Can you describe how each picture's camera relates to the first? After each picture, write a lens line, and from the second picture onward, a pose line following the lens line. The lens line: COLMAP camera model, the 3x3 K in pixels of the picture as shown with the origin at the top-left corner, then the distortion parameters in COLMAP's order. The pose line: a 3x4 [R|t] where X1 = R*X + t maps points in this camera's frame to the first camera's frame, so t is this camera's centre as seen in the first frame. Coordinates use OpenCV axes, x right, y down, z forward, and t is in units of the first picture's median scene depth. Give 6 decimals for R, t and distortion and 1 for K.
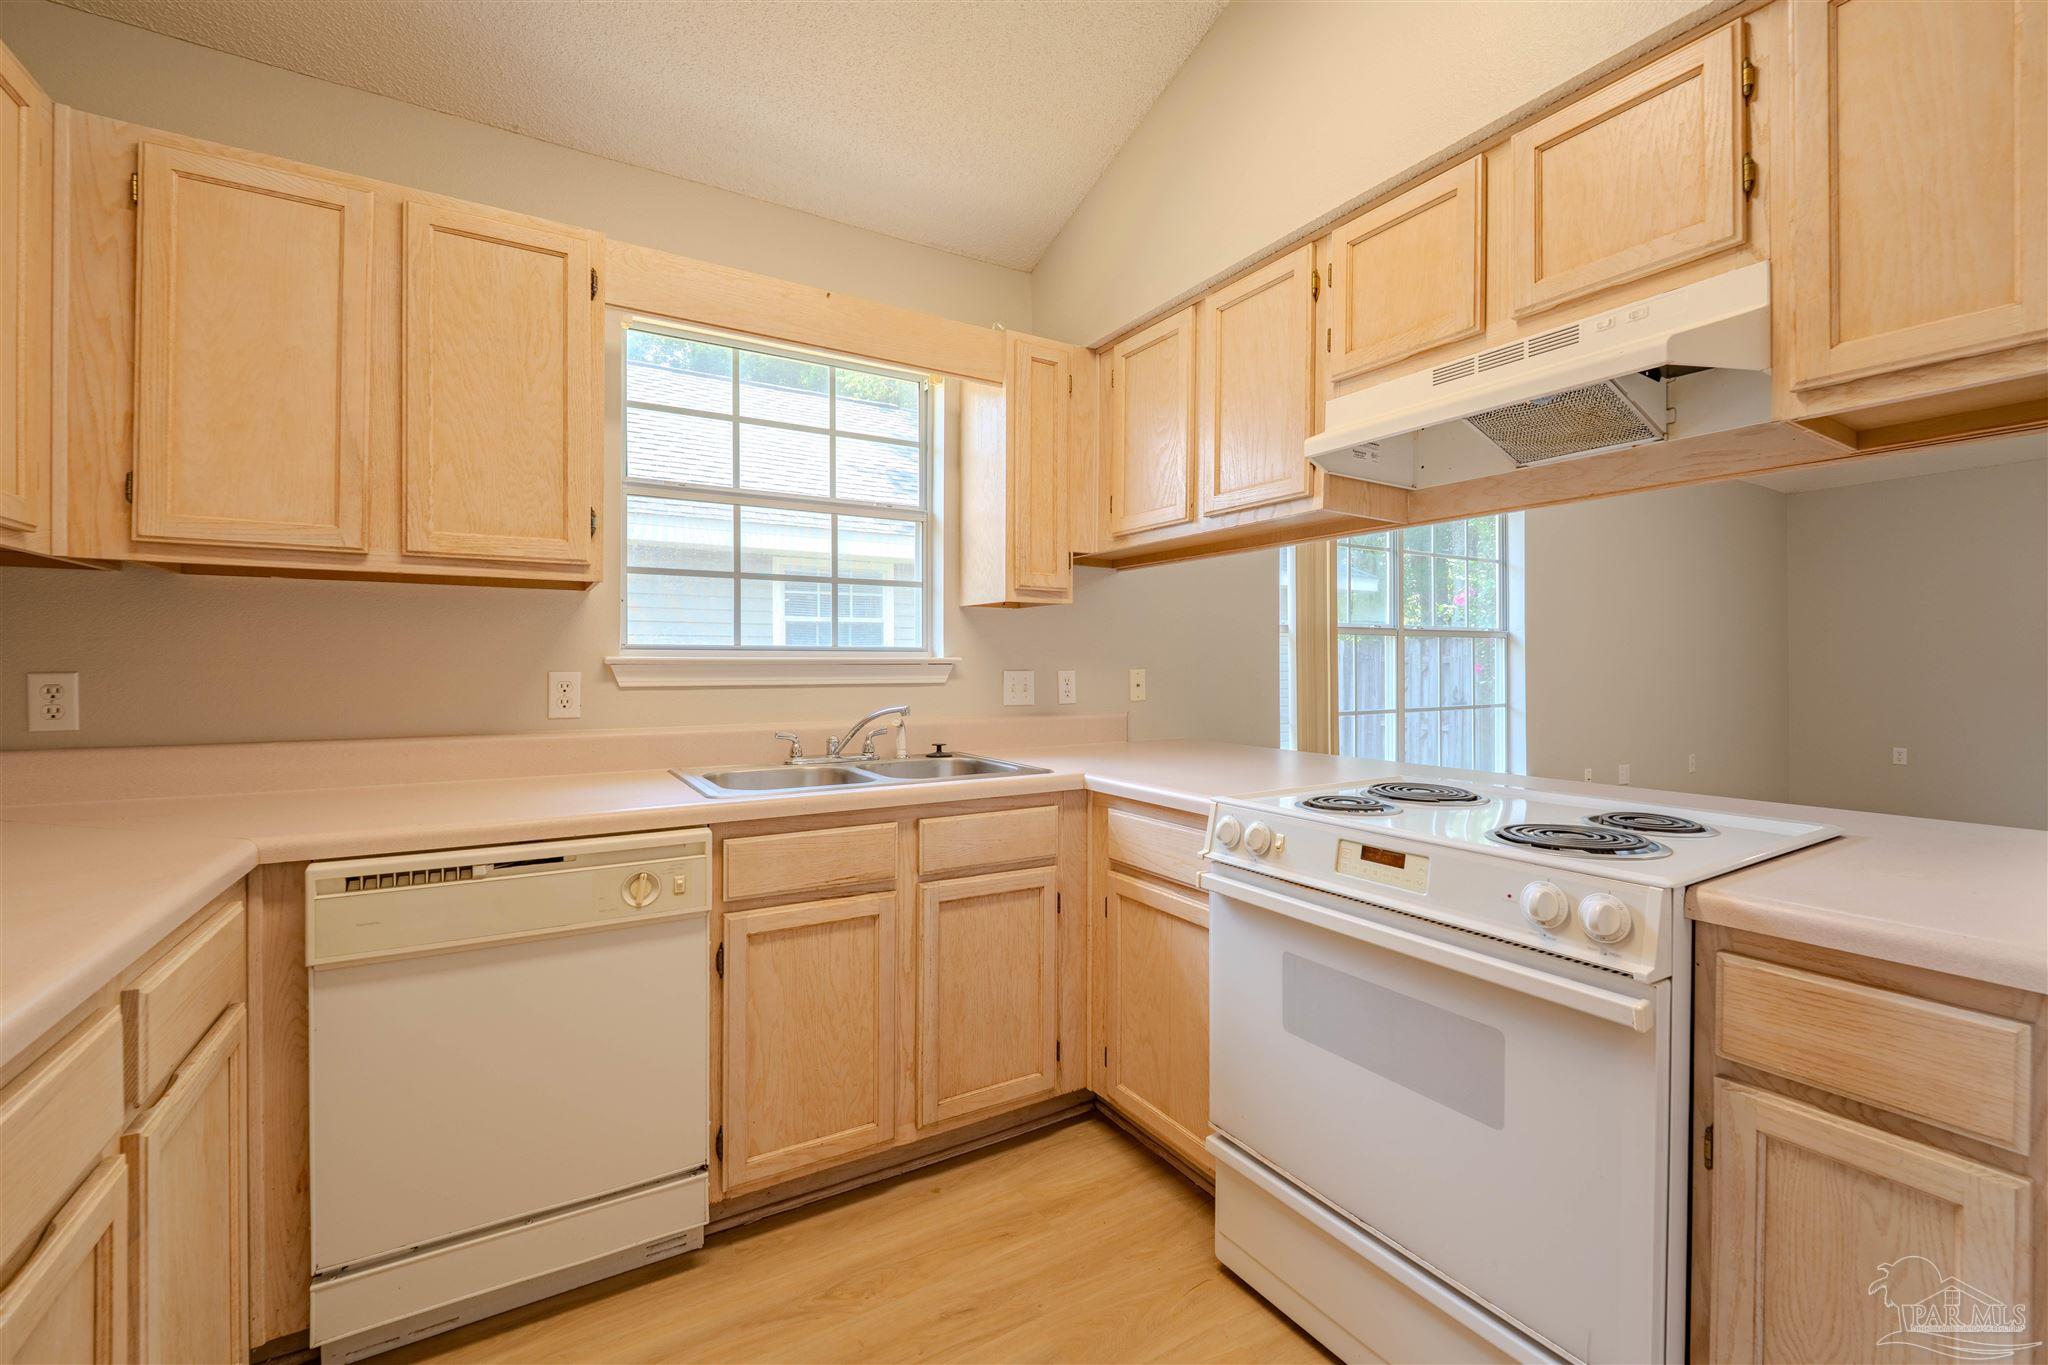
lens RADIAL K [[840.7, 0, 1023.6], [0, 840.7, 656.9], [0, 0, 1]] dist [0.000705, -0.006755]
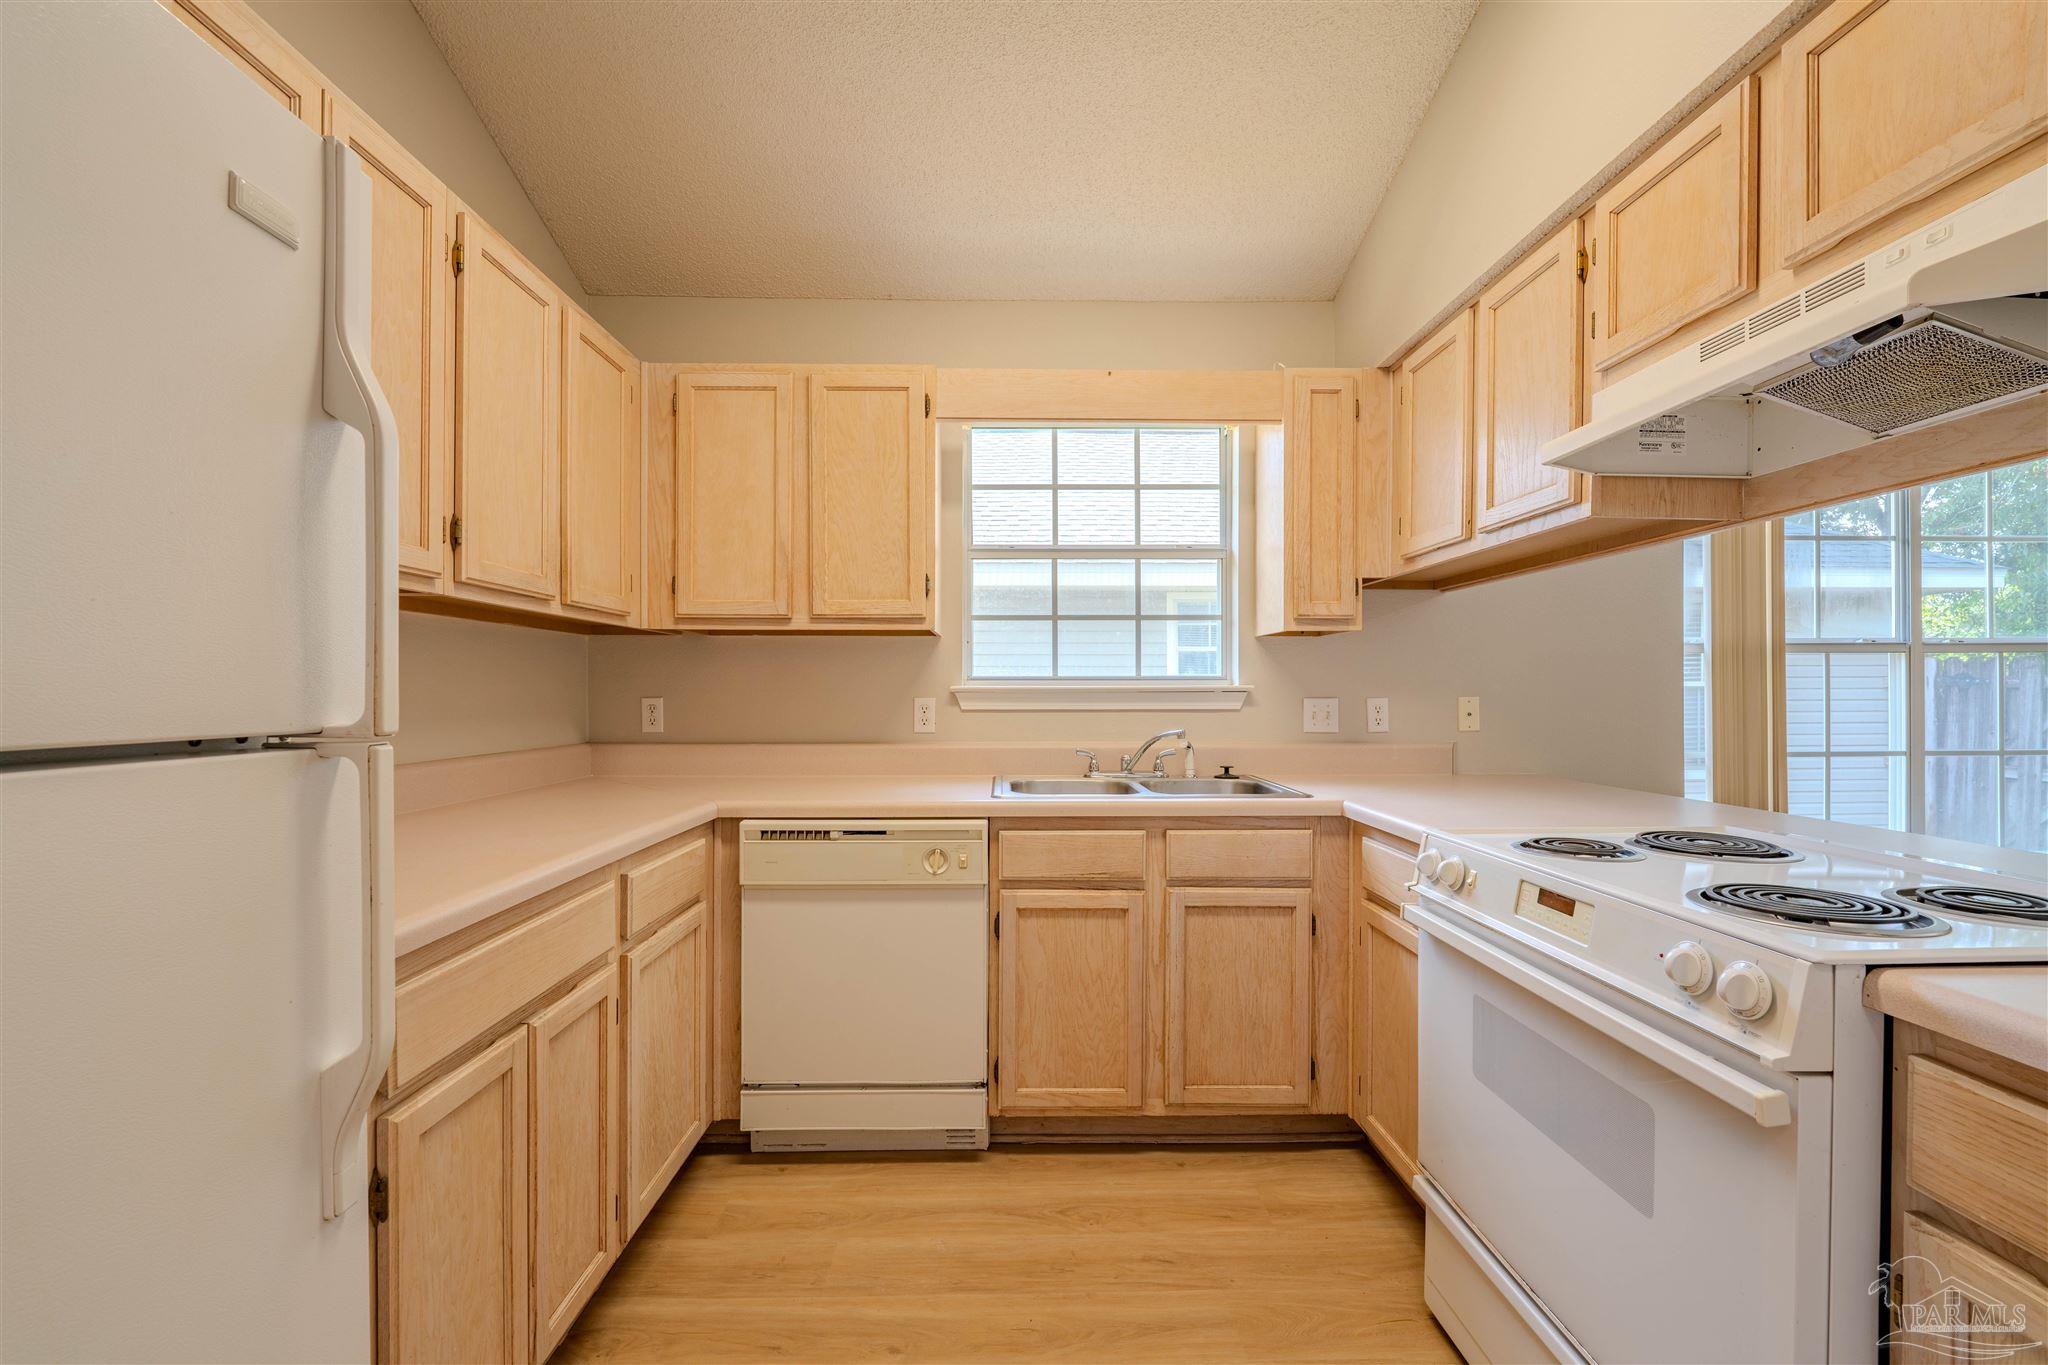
lens RADIAL K [[827.4, 0, 1024.0], [0, 827.4, 682.5], [0, 0, 1]] dist [-0.000855, -0.000687]
pose [[0.864468, -0.006325, -0.502648, 0.290498], [0.005456, 0.999980, -0.003201, -0.001478], [0.502659, 0.000025, 0.864485, -0.056140]]
